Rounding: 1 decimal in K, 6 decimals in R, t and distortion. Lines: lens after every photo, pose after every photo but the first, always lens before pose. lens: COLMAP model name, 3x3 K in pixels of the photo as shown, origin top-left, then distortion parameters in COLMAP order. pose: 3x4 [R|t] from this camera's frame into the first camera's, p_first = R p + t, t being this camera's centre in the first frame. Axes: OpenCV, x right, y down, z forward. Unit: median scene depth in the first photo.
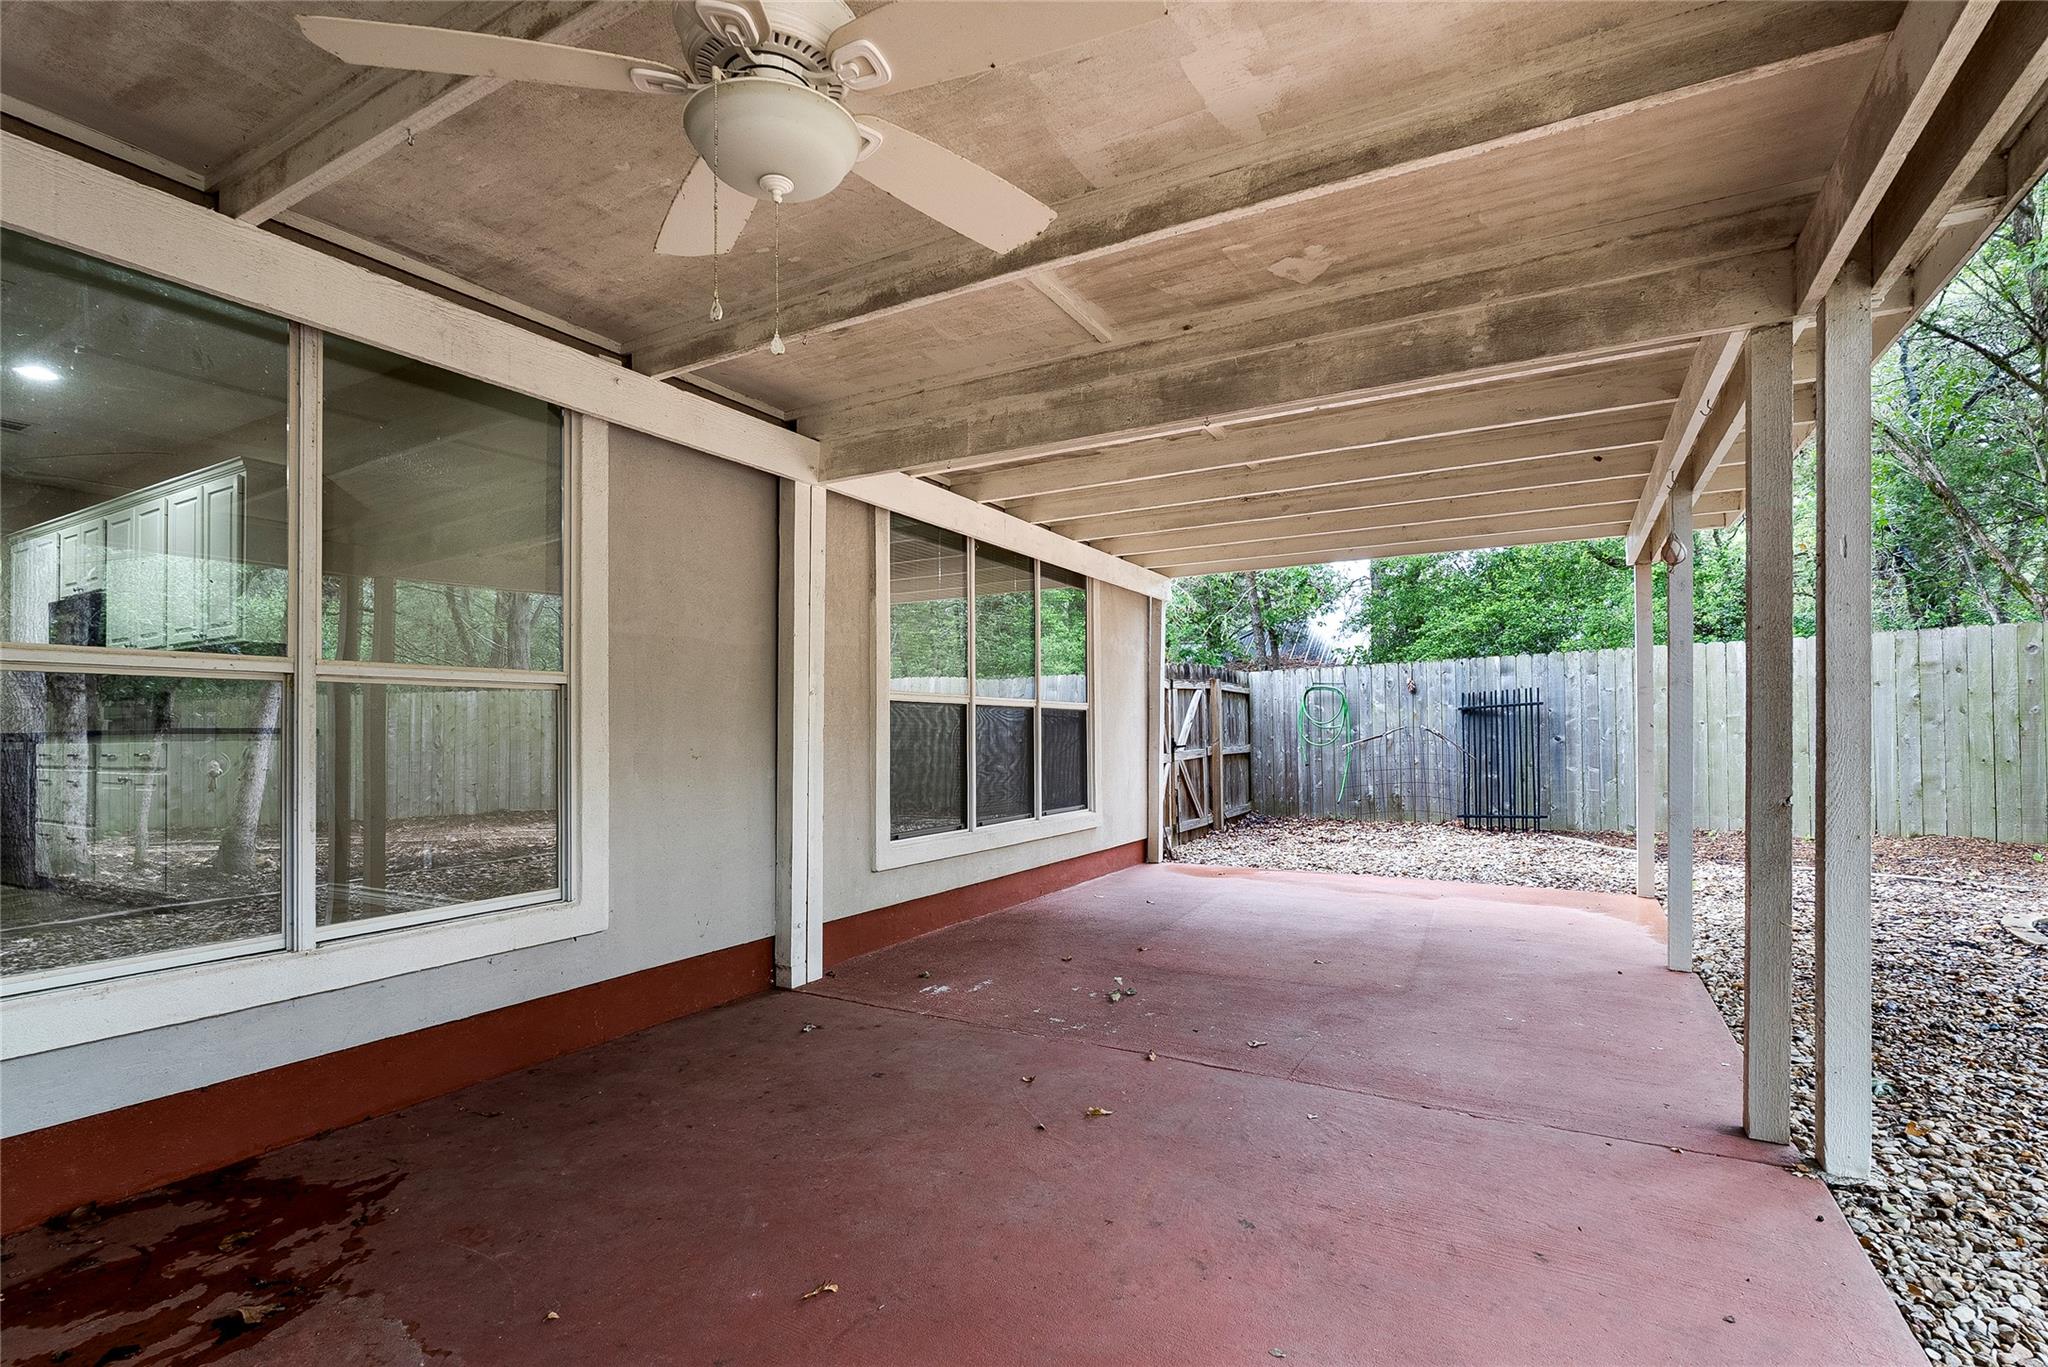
lens RADIAL K [[914.8, 0, 1037.5], [0, 914.8, 726.6], [0, 0, 1]] dist [-0.003608, -0.000030]
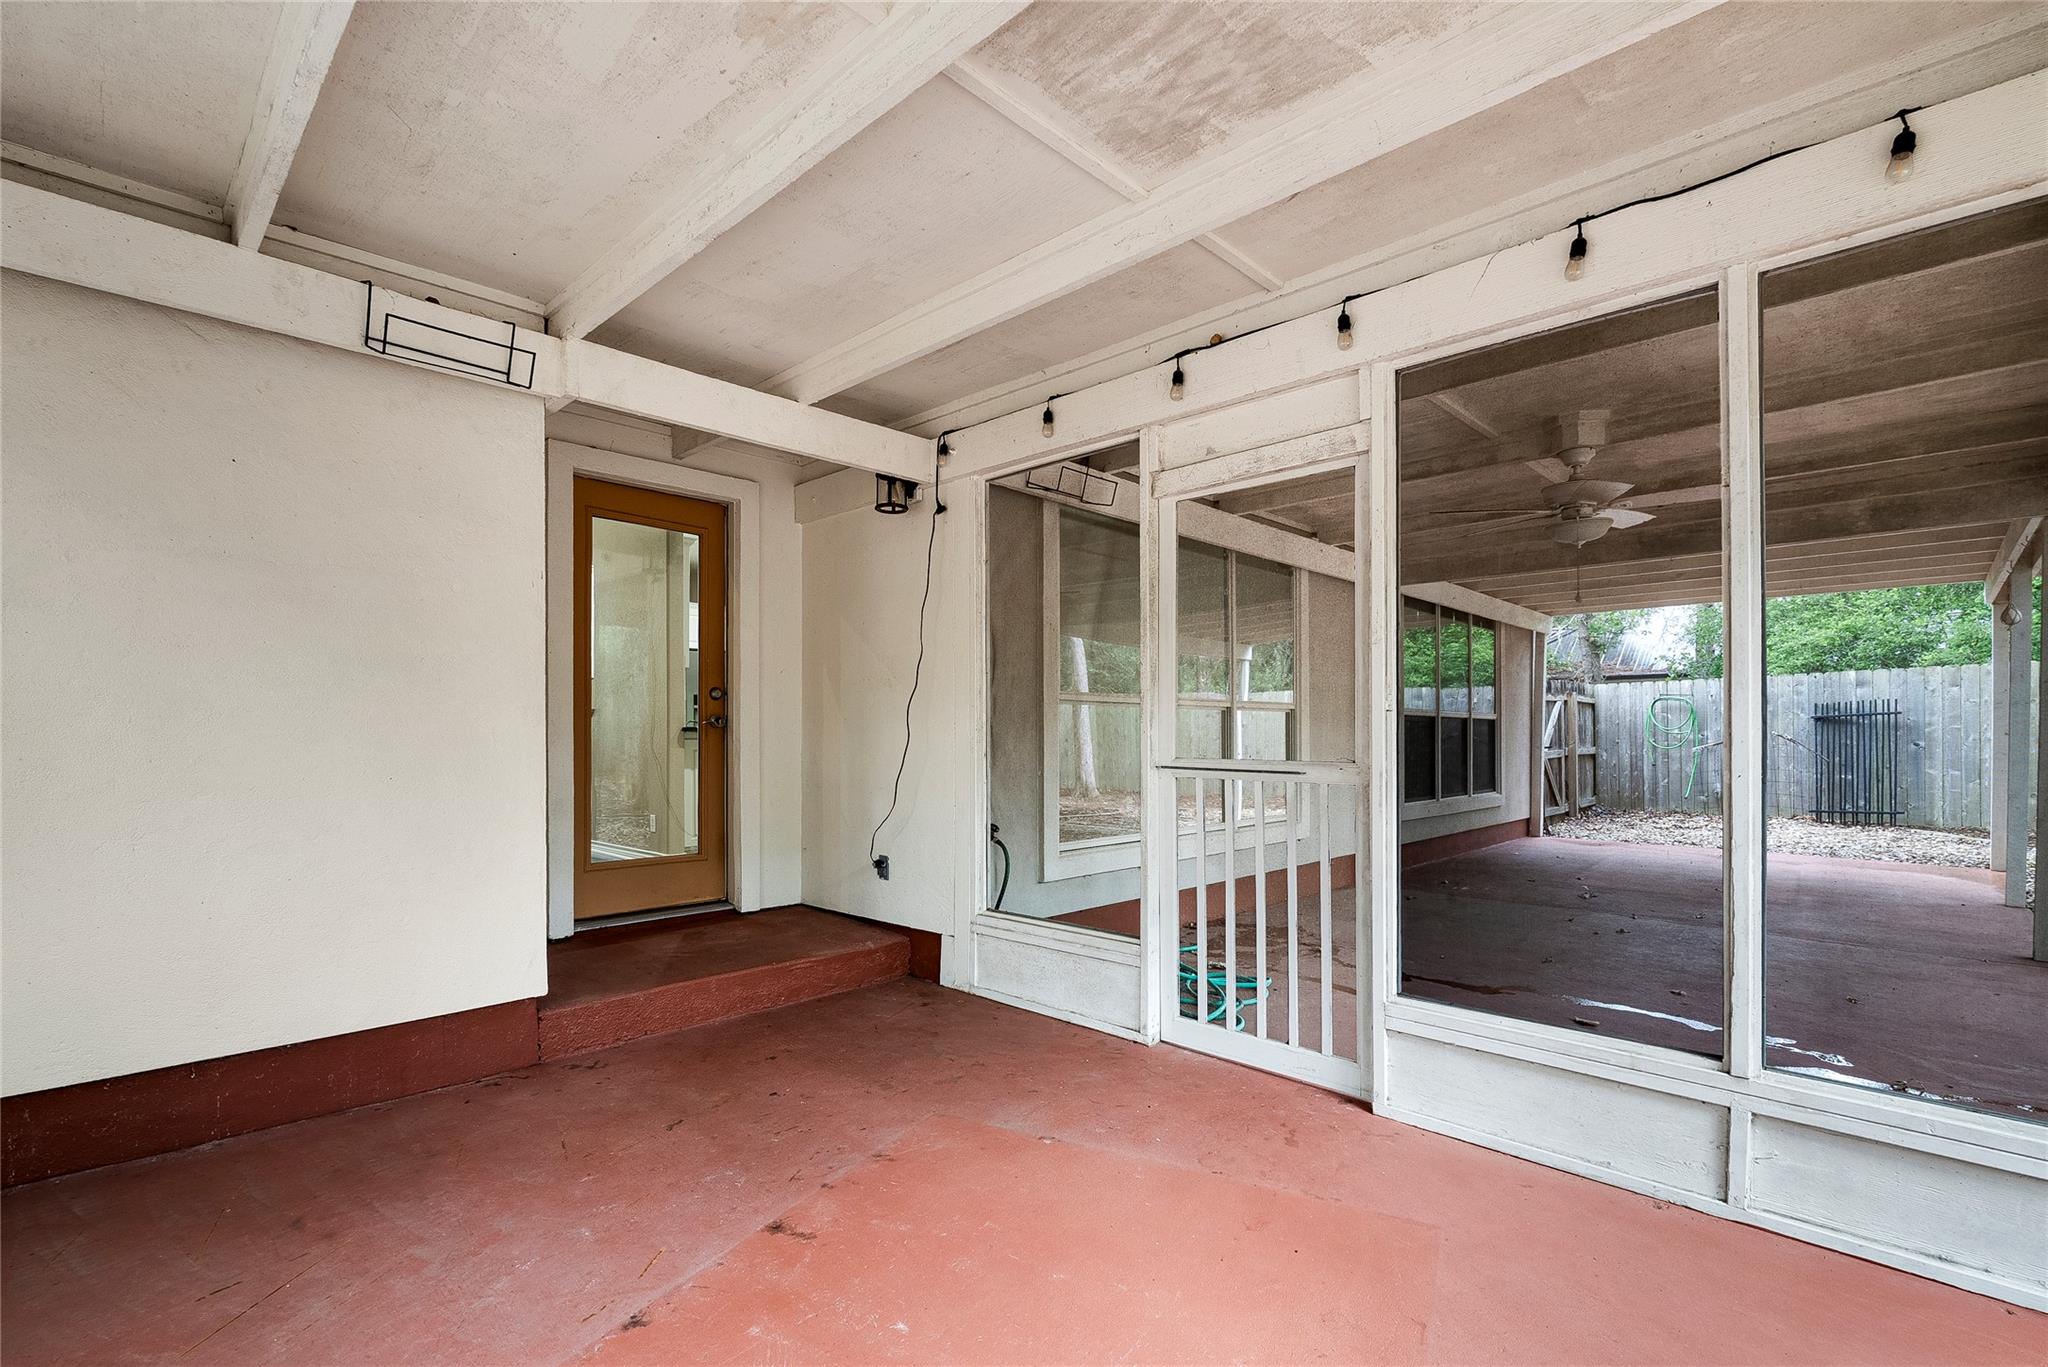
lens RADIAL K [[914.8, 0, 1020.2], [0, 914.8, 736.3], [0, 0, 1]] dist [-0.003608, -0.000030]
pose [[0.965913, 0.007434, -0.258762, -0.202385], [-0.005254, 0.999945, 0.009114, -0.000950], [0.258815, -0.007444, 0.965898, -0.362394]]
